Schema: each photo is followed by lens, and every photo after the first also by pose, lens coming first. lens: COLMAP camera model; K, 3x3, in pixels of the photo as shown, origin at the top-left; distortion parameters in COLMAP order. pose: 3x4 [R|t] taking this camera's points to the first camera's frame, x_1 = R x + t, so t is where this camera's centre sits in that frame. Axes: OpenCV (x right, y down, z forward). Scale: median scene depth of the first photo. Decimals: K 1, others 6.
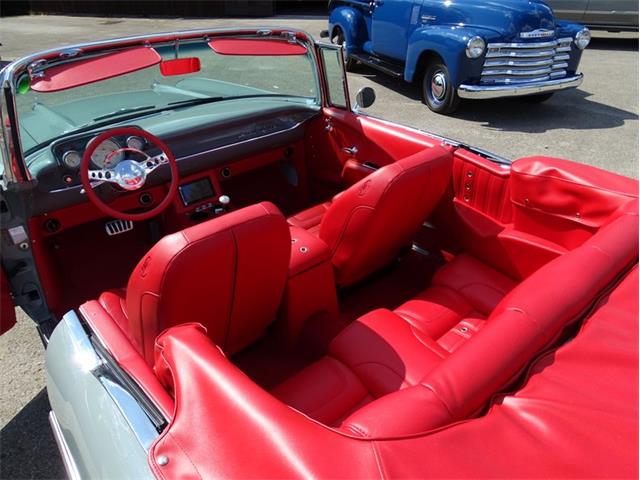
lens RADIAL K [[437.7, 0, 320.0], [0, 437.7, 240.0], [0, 0, 1]] dist [-0.001064, 0.000417]
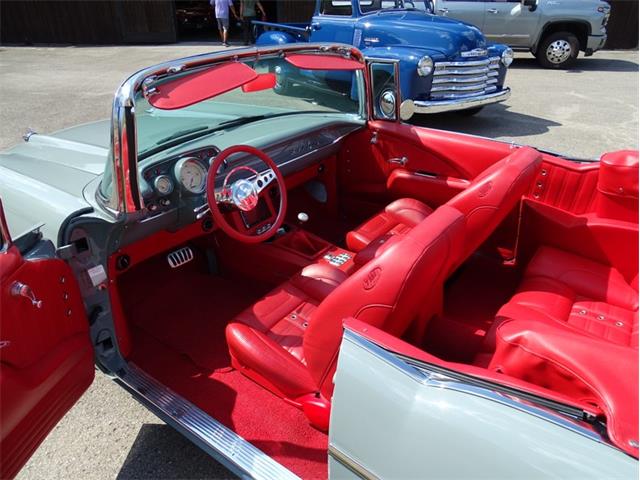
lens RADIAL K [[437.7, 0, 320.0], [0, 437.7, 240.0], [0, 0, 1]] dist [-0.001064, 0.000417]
pose [[0.975431, -0.096838, 0.197882, -0.269979], [0.106596, 0.993528, -0.039243, 0.000009], [-0.192801, 0.059372, 0.979440, 0.033907]]
